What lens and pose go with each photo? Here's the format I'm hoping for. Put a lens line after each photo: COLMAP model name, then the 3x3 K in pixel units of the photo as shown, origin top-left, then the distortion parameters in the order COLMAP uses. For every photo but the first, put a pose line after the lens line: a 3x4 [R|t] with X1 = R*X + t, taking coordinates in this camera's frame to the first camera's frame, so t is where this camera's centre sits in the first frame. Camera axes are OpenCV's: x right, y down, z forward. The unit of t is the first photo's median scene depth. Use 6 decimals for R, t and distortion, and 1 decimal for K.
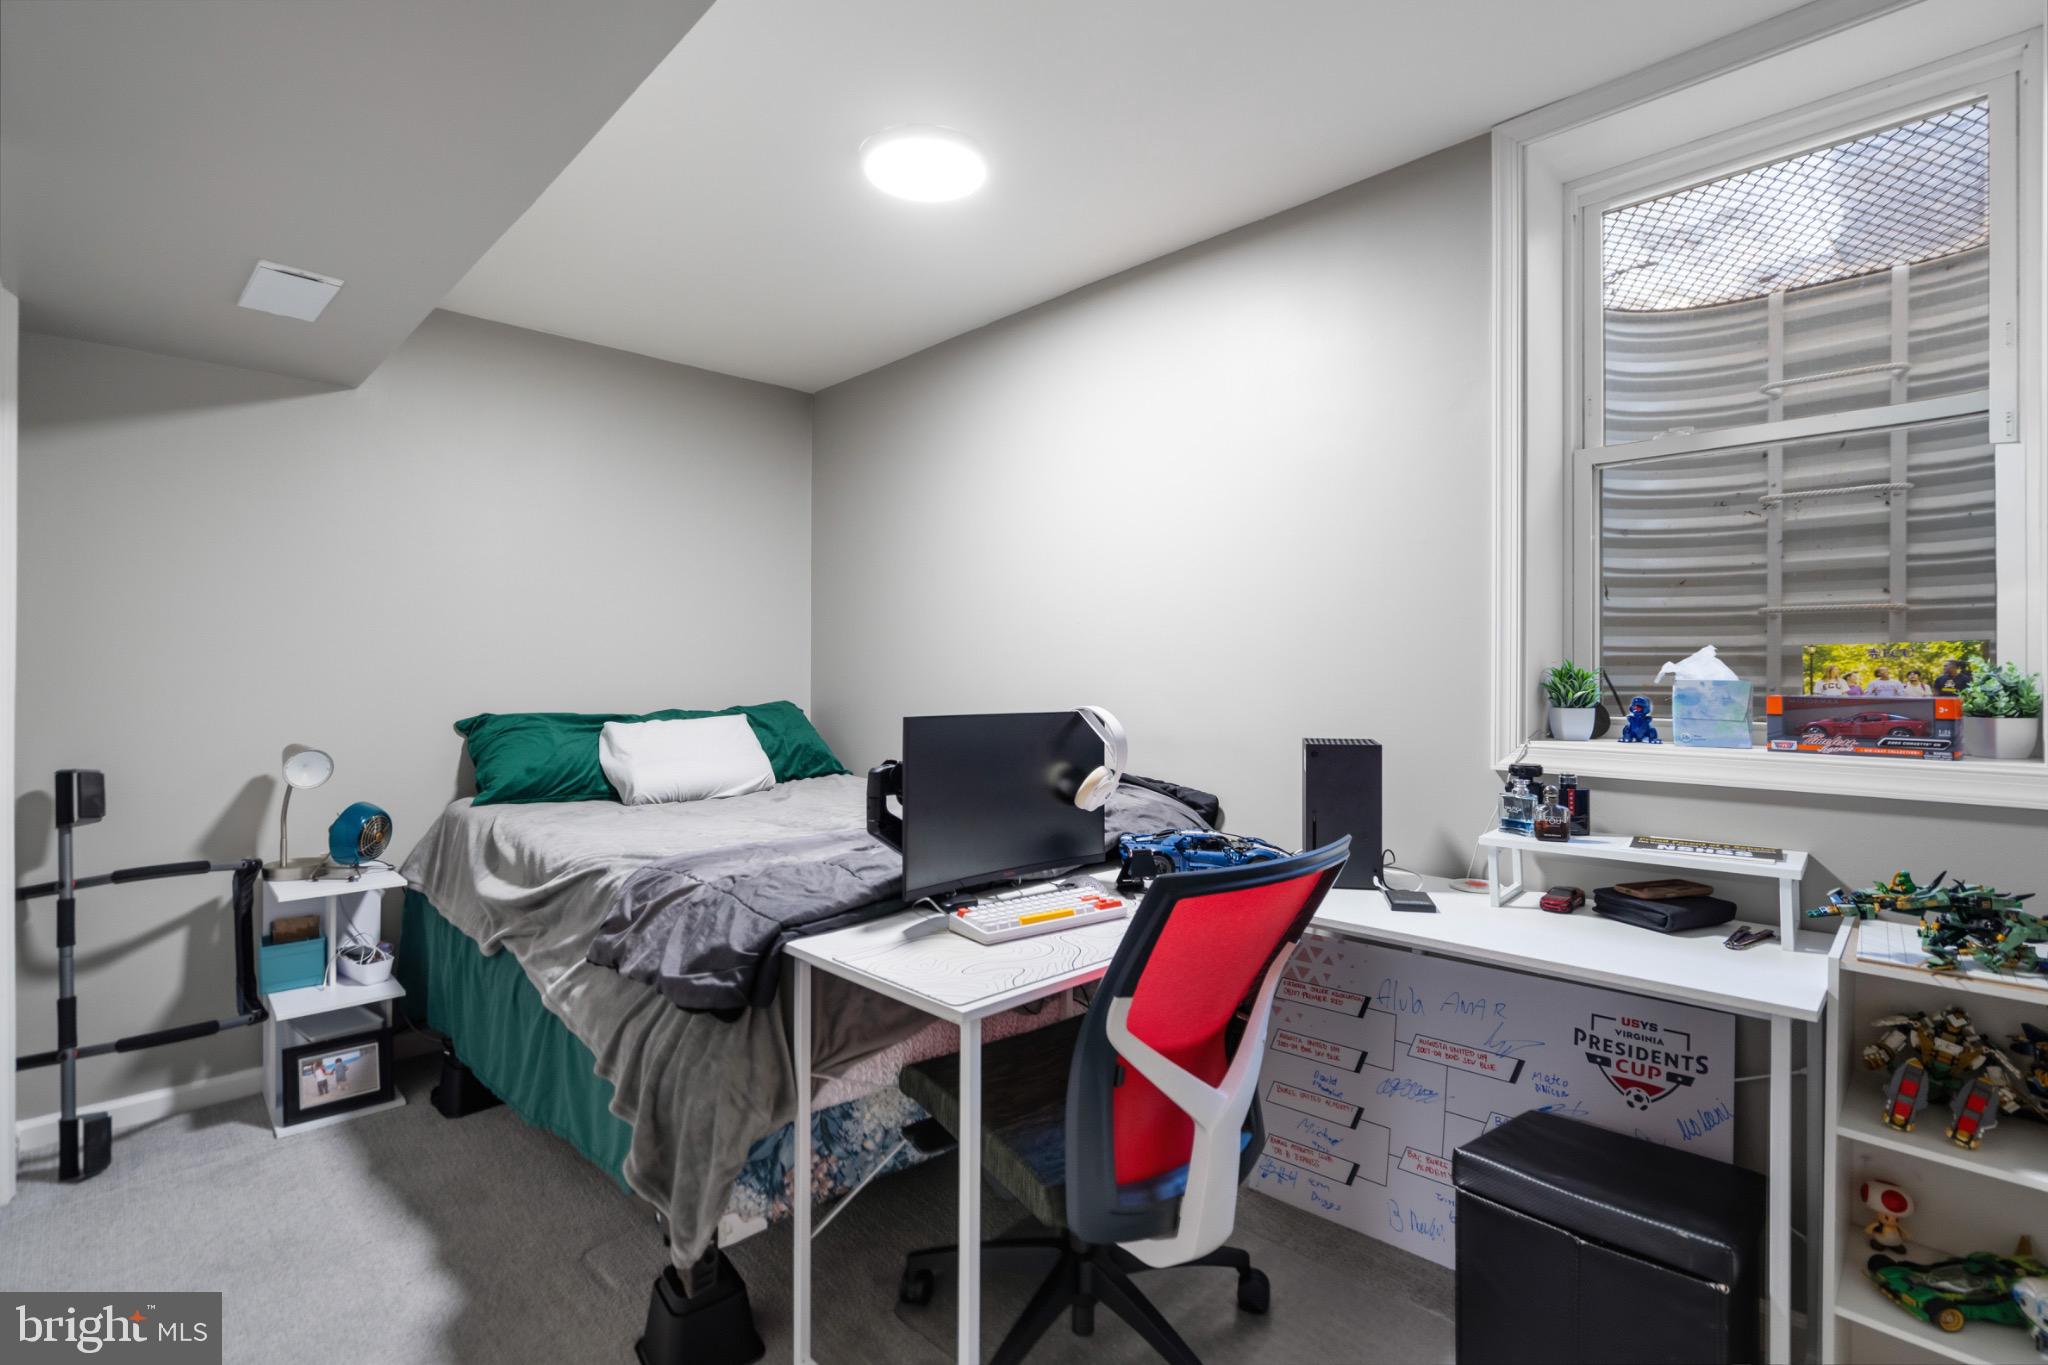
lens RADIAL K [[946.6, 0, 1023.0], [0, 946.6, 685.2], [0, 0, 1]] dist [0.001272, 0.000191]
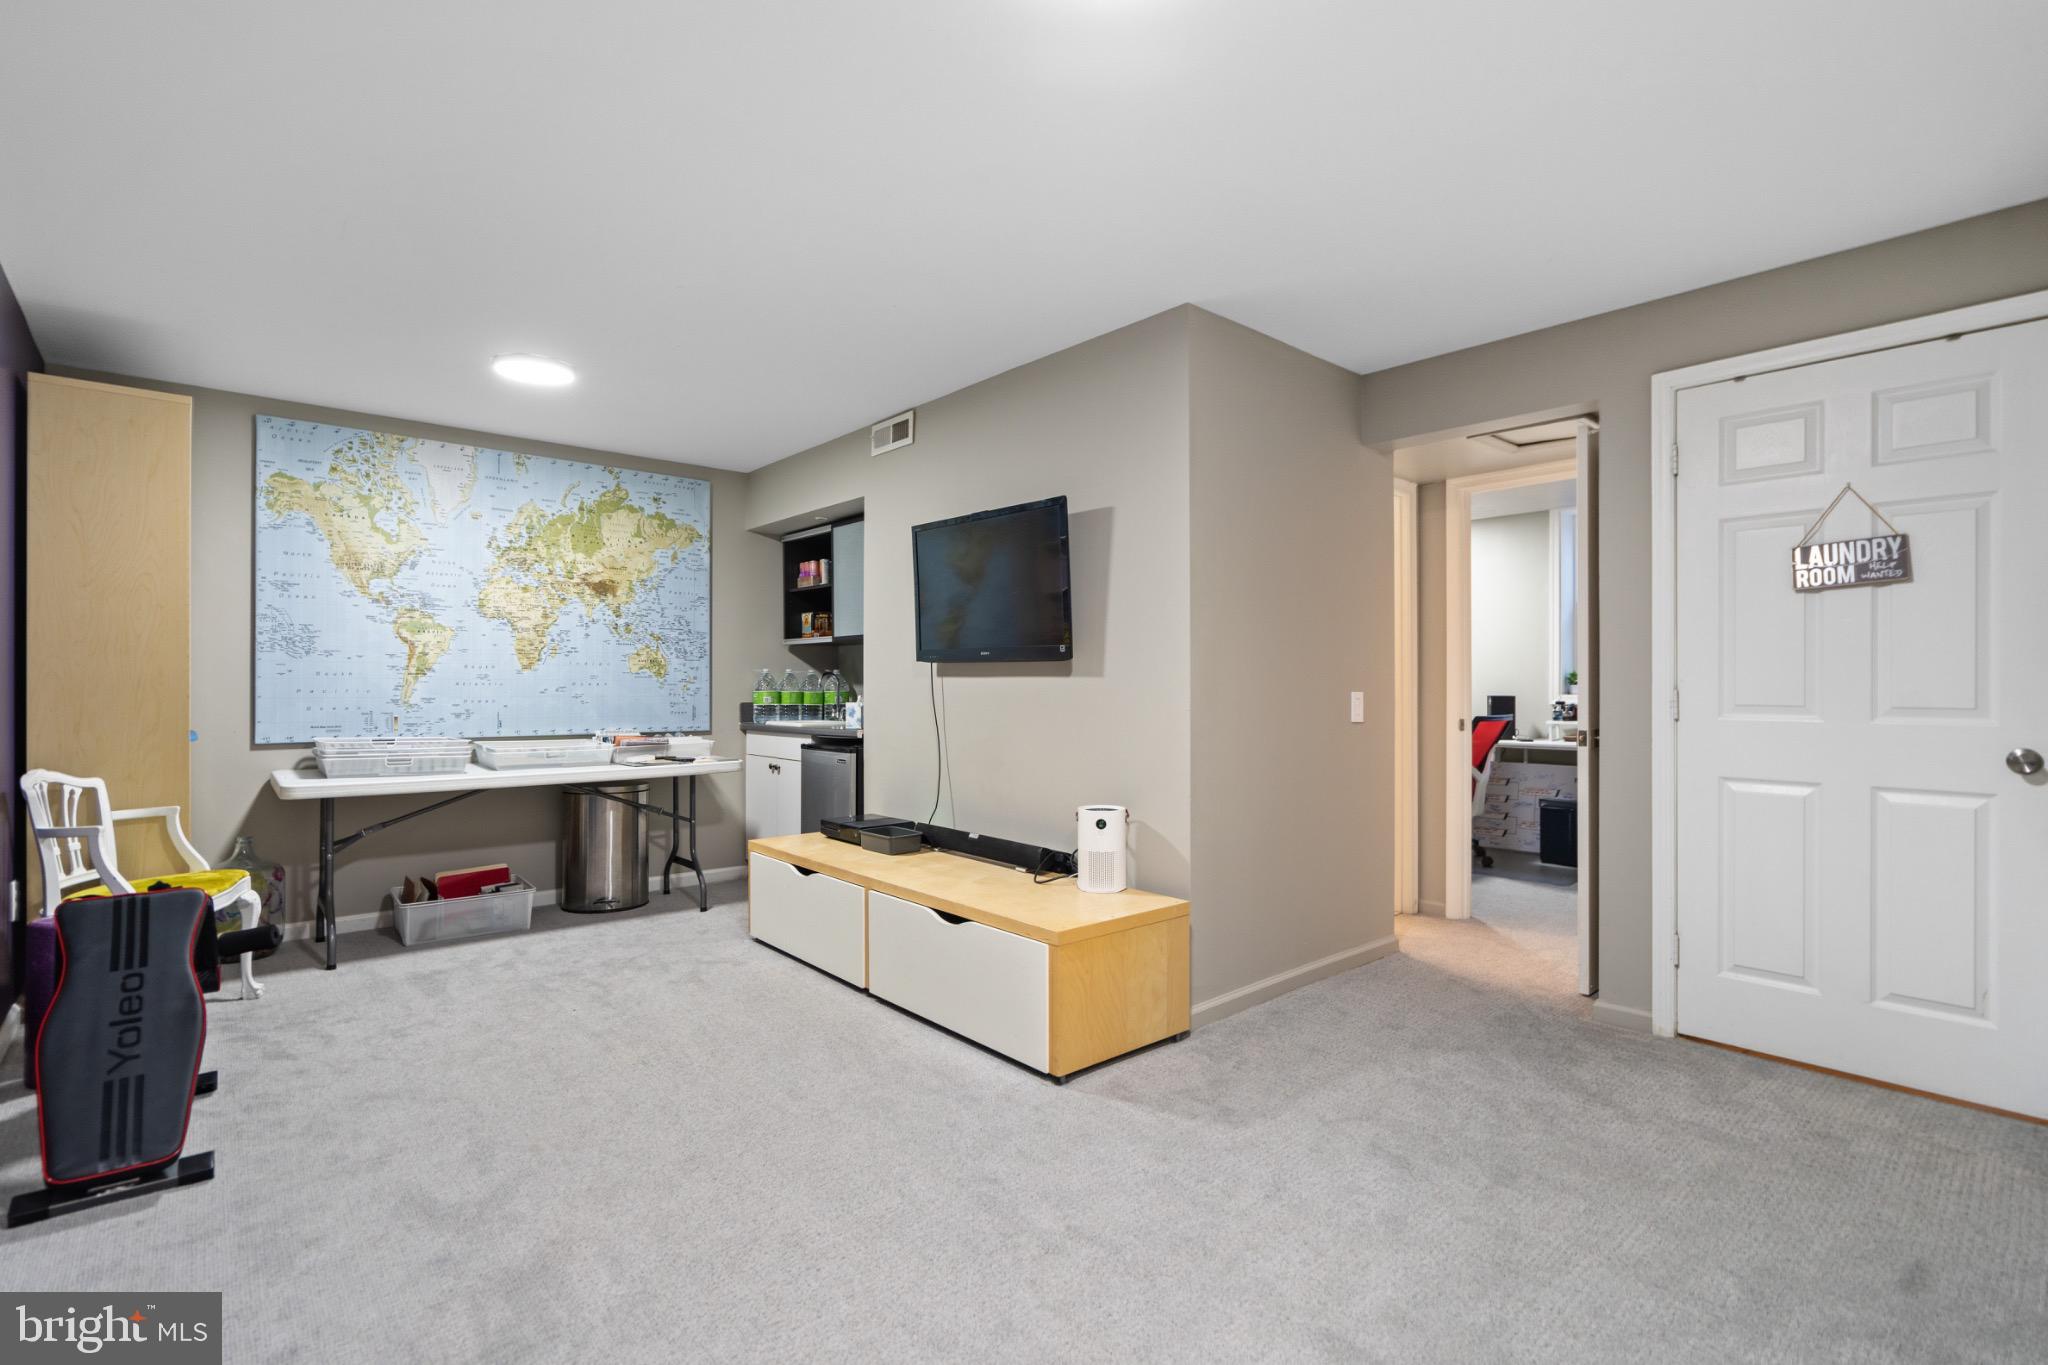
lens RADIAL K [[946.6, 0, 1025.6], [0, 946.6, 678.2], [0, 0, 1]] dist [0.001272, 0.000191]
pose [[0.998776, 0.002339, -0.049408, -1.219887], [-0.002681, 0.999973, -0.006872, 0.030041], [0.049390, 0.006996, 0.998755, -2.494880]]
